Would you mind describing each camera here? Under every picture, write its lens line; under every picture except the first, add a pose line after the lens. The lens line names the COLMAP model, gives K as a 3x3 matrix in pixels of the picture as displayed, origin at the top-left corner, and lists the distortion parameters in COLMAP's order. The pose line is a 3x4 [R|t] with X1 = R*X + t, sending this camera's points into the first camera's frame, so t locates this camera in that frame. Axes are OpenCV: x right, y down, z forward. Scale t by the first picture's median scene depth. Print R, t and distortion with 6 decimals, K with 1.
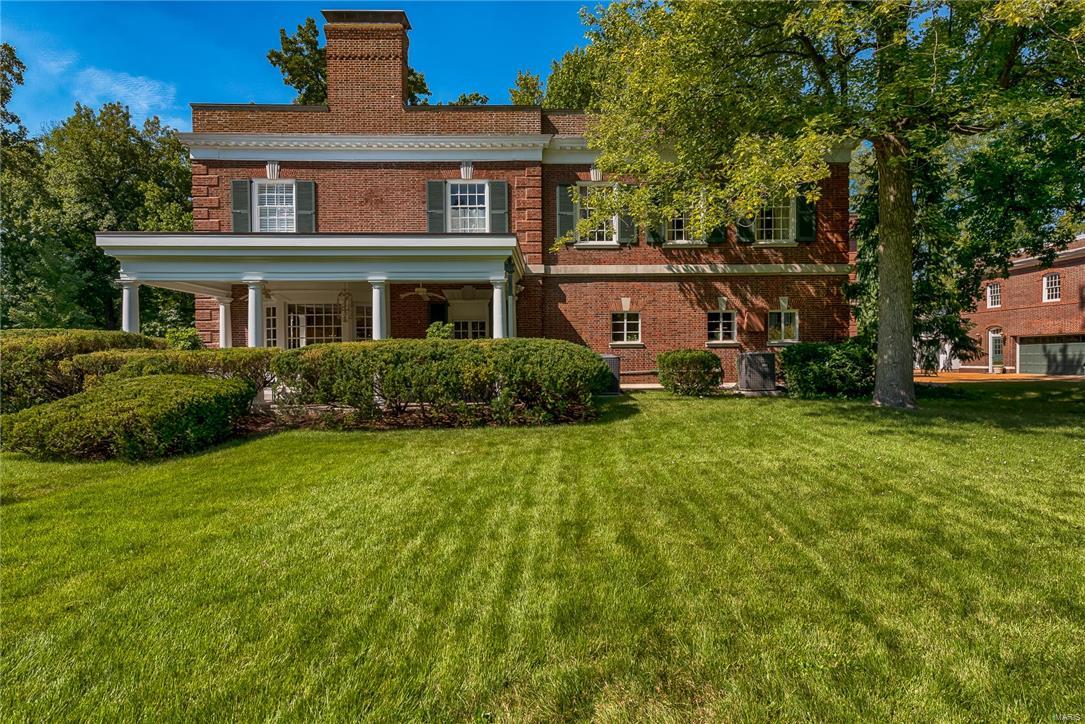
lens RADIAL K [[584.3, 0, 541.9], [0, 584.3, 365.9], [0, 0, 1]] dist [0.001847, 0.000301]
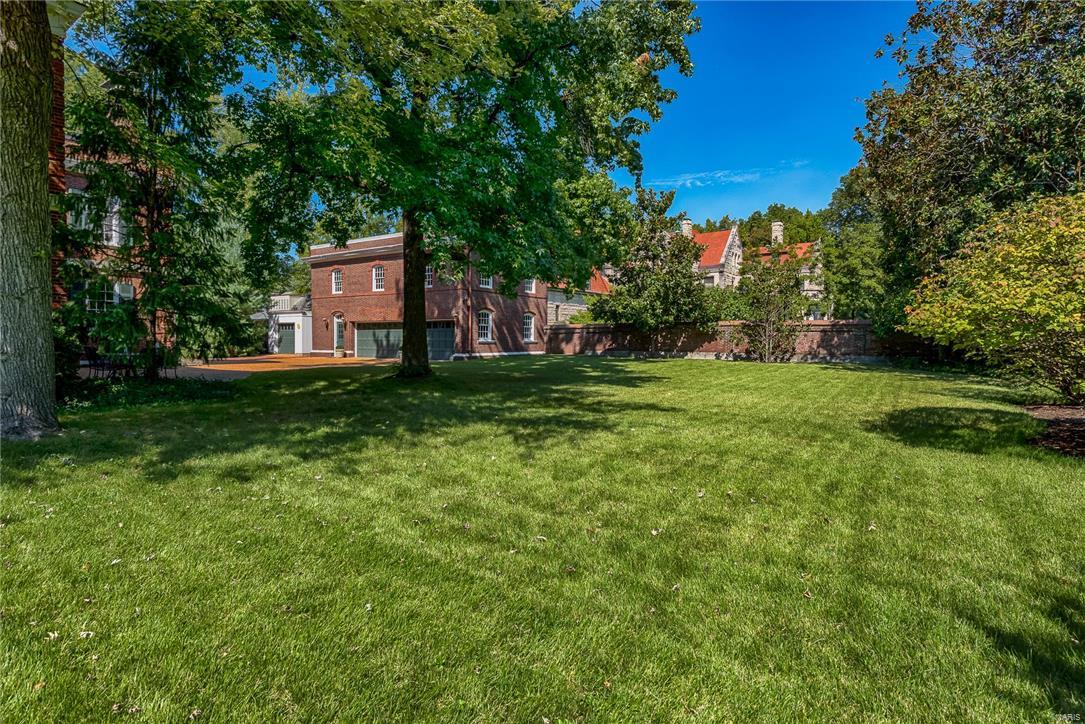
lens RADIAL K [[584.3, 0, 542.7], [0, 584.3, 358.6], [0, 0, 1]] dist [0.001847, 0.000301]
pose [[0.596112, -0.013382, 0.802789, 0.174391], [-0.000525, 0.999854, 0.017057, -0.003039], [-0.802901, -0.010590, 0.596019, 0.103466]]
